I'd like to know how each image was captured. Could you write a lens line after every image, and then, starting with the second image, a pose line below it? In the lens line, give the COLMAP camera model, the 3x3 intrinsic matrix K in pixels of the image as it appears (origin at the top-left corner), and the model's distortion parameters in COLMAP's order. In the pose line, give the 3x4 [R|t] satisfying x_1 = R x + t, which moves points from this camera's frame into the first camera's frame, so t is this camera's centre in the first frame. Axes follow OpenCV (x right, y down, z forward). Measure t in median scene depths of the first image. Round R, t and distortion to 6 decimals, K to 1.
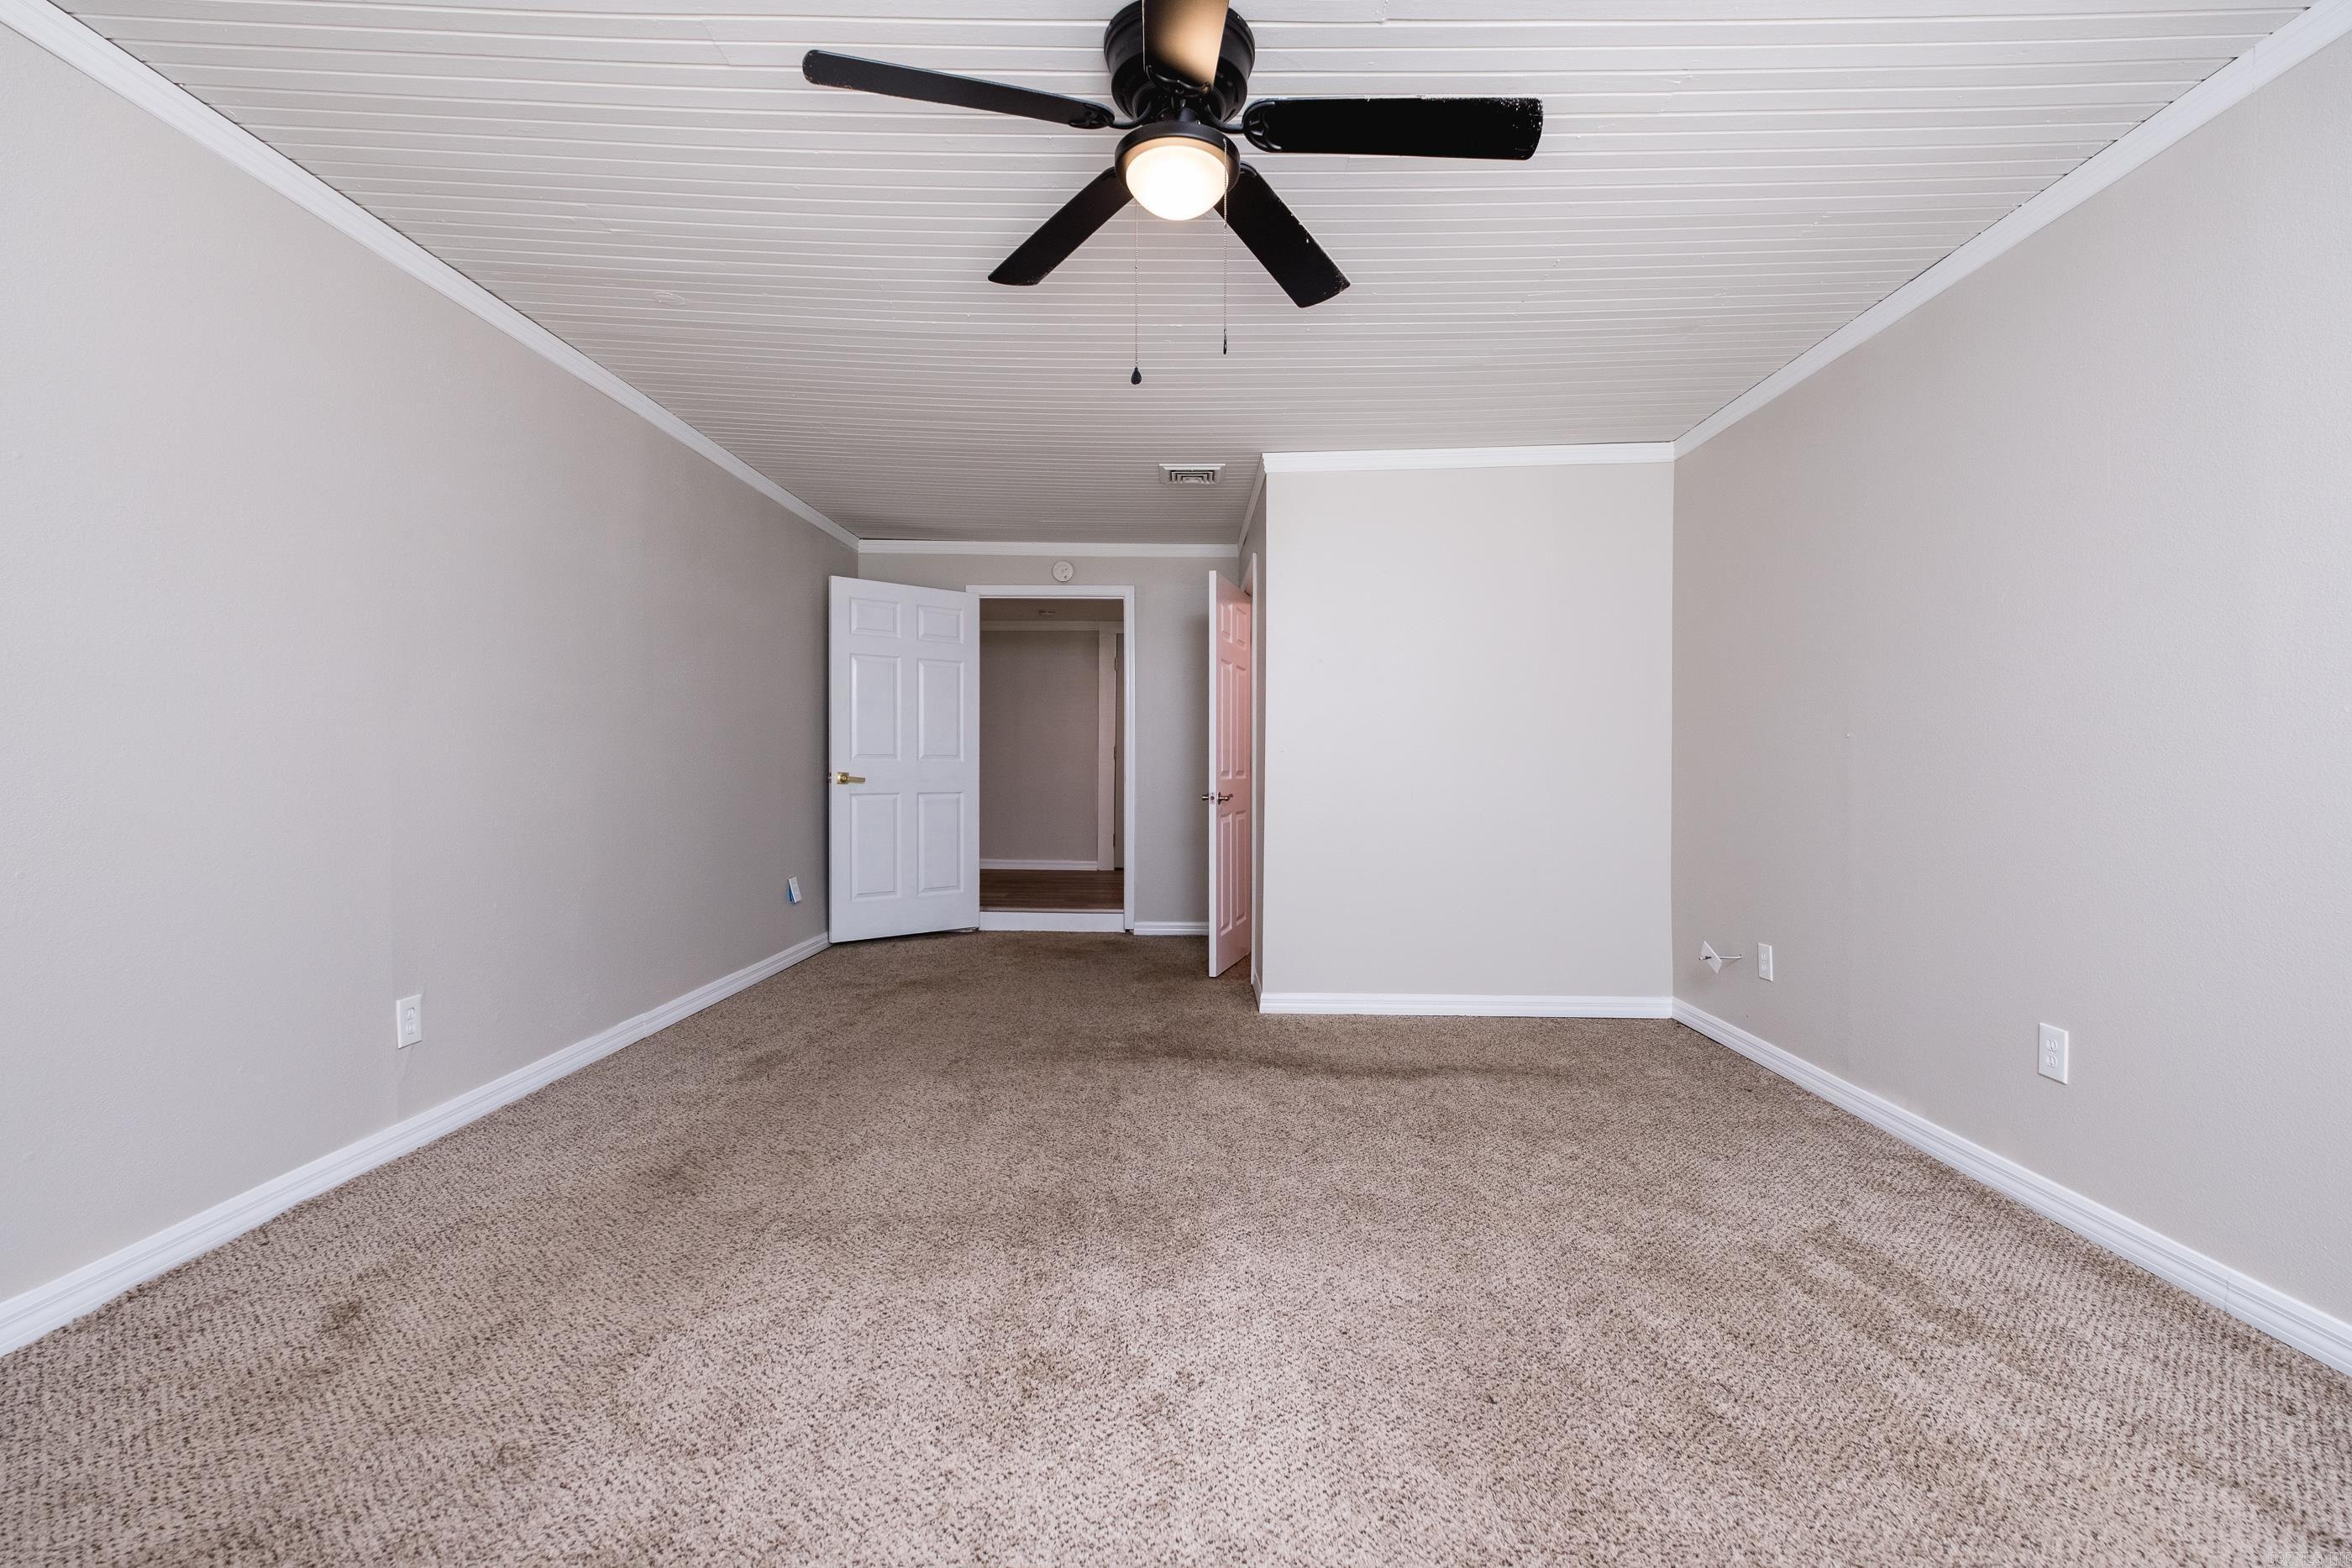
lens RADIAL K [[1019.2, 0, 1180.2], [0, 1019.2, 776.3], [0, 0, 1]] dist [0.009685, -0.005679]
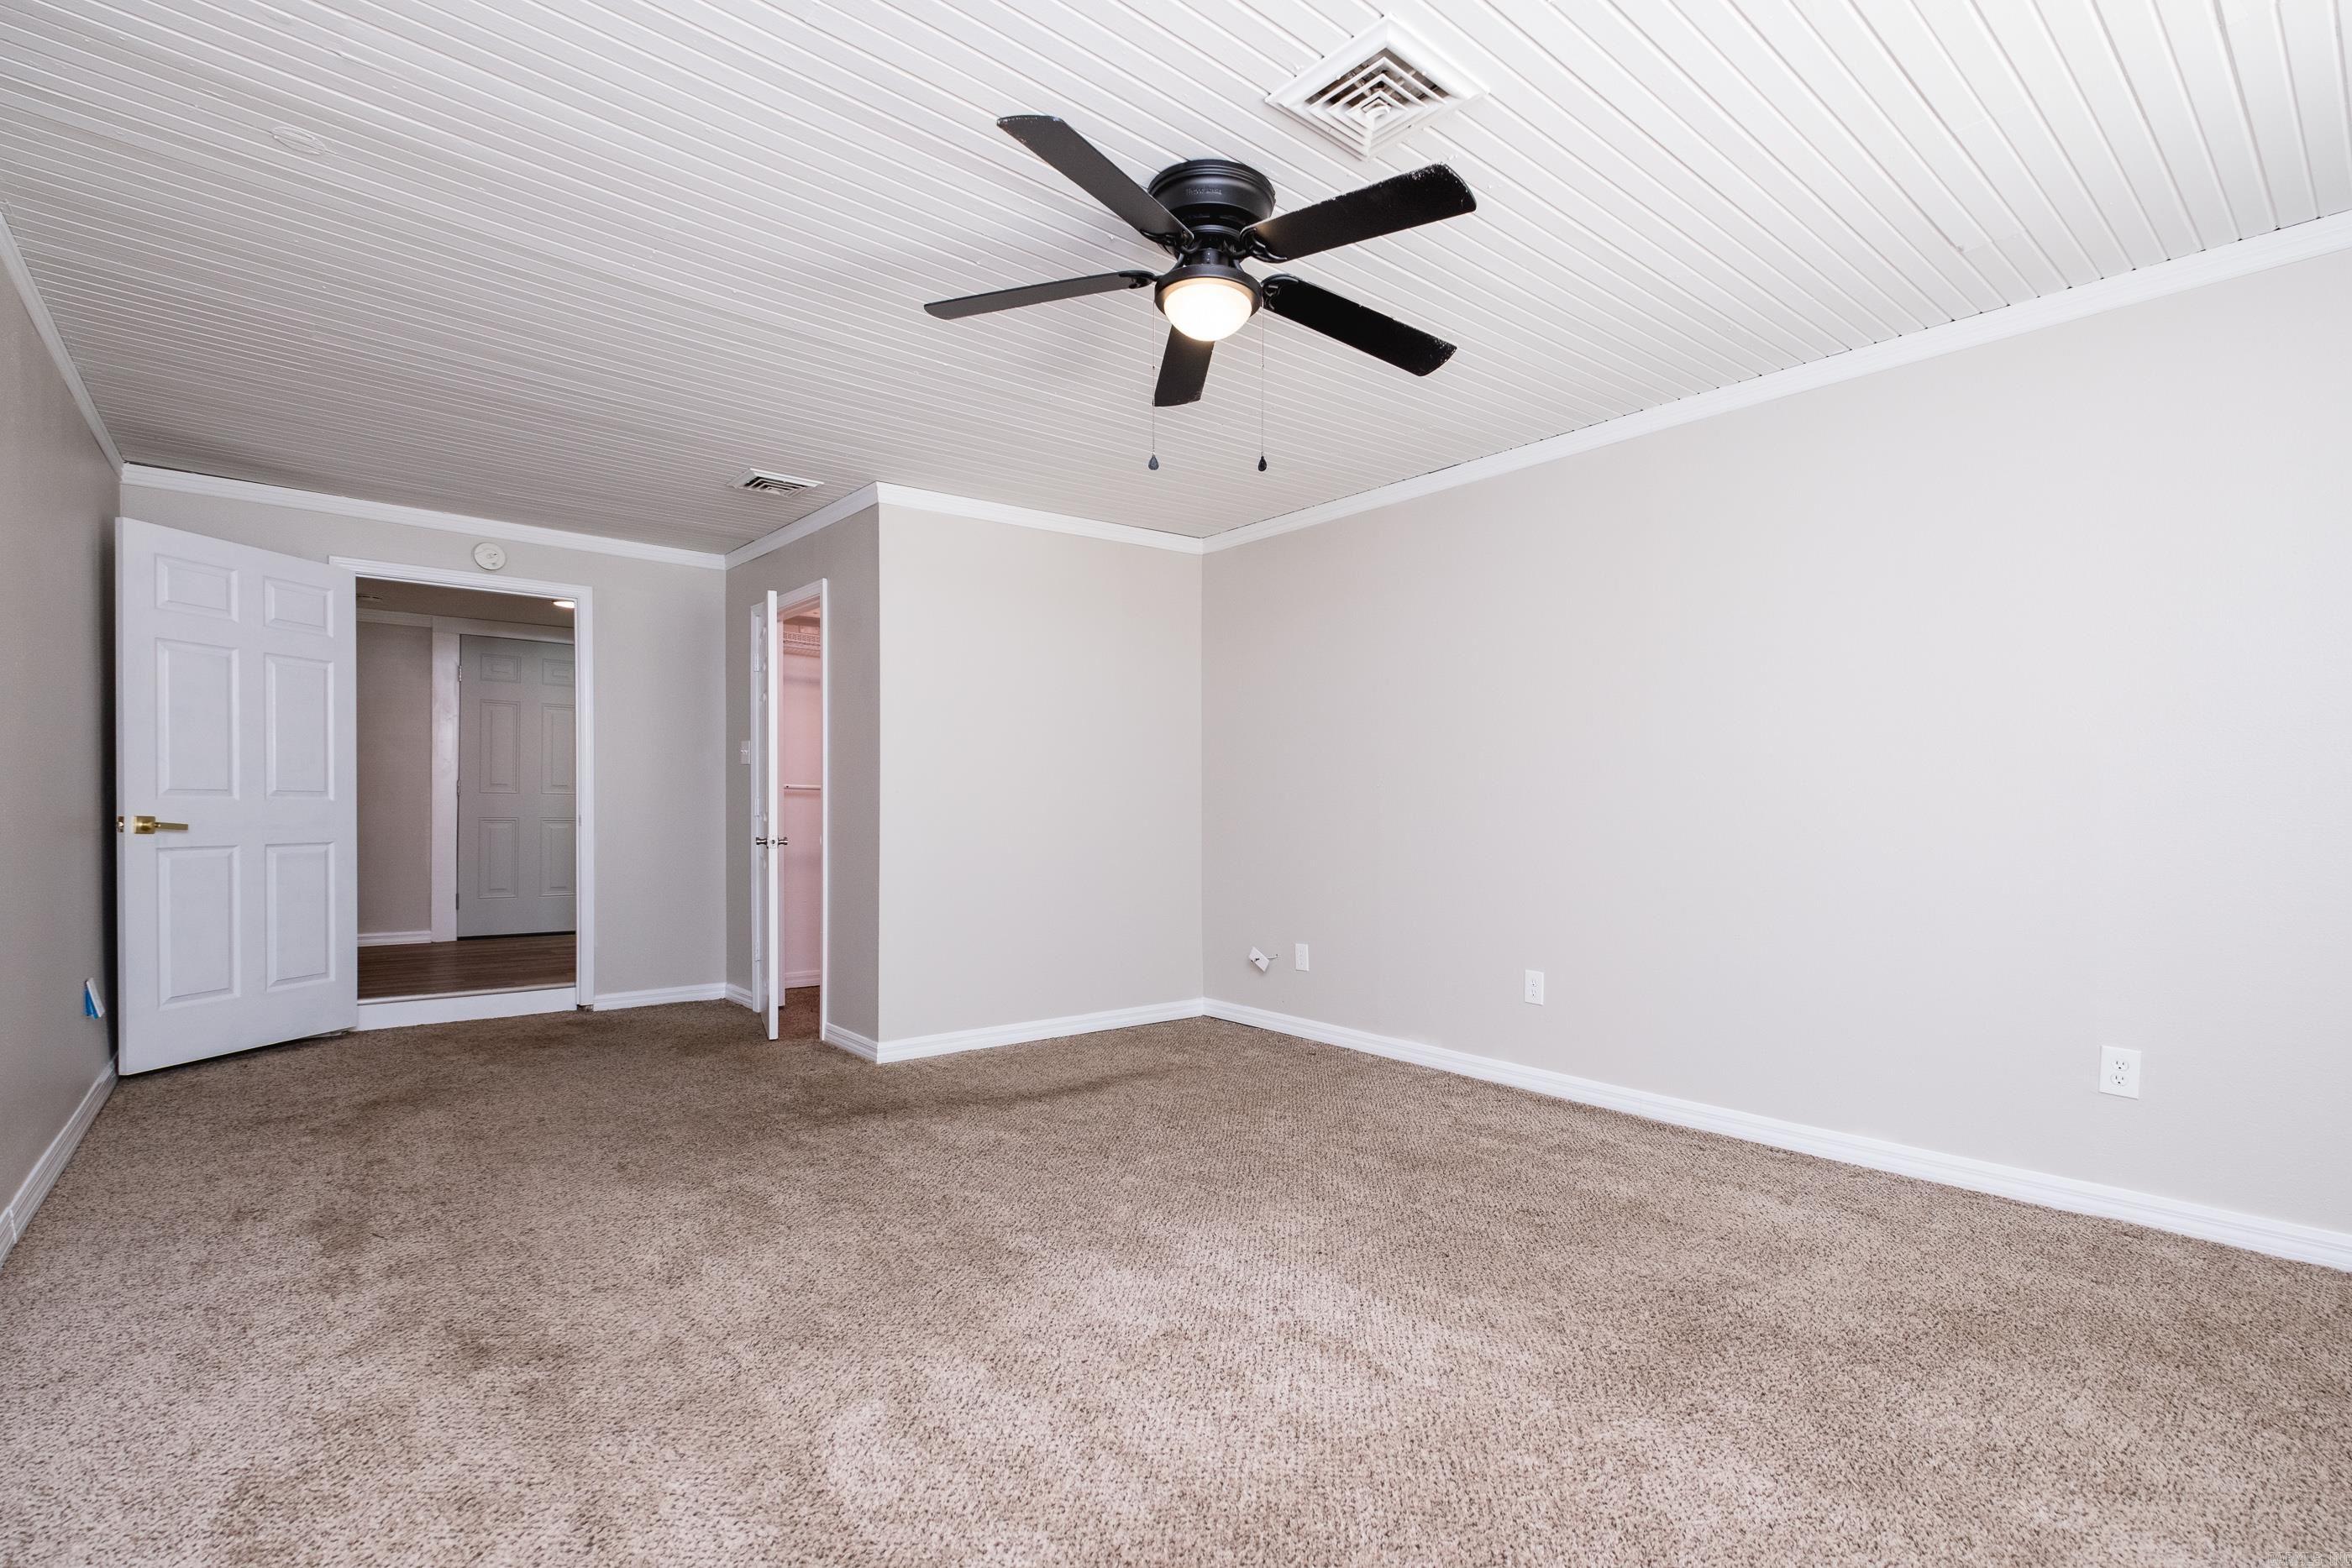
lens RADIAL K [[1074.9, 0, 1205.9], [0, 1074.9, 813.4], [0, 0, 1]] dist [0.006824, -0.002803]
pose [[0.764122, -0.004923, 0.645054, -0.402157], [0.005706, 0.999983, 0.000872, -0.003491], [-0.645047, 0.003015, 0.764137, 0.030599]]
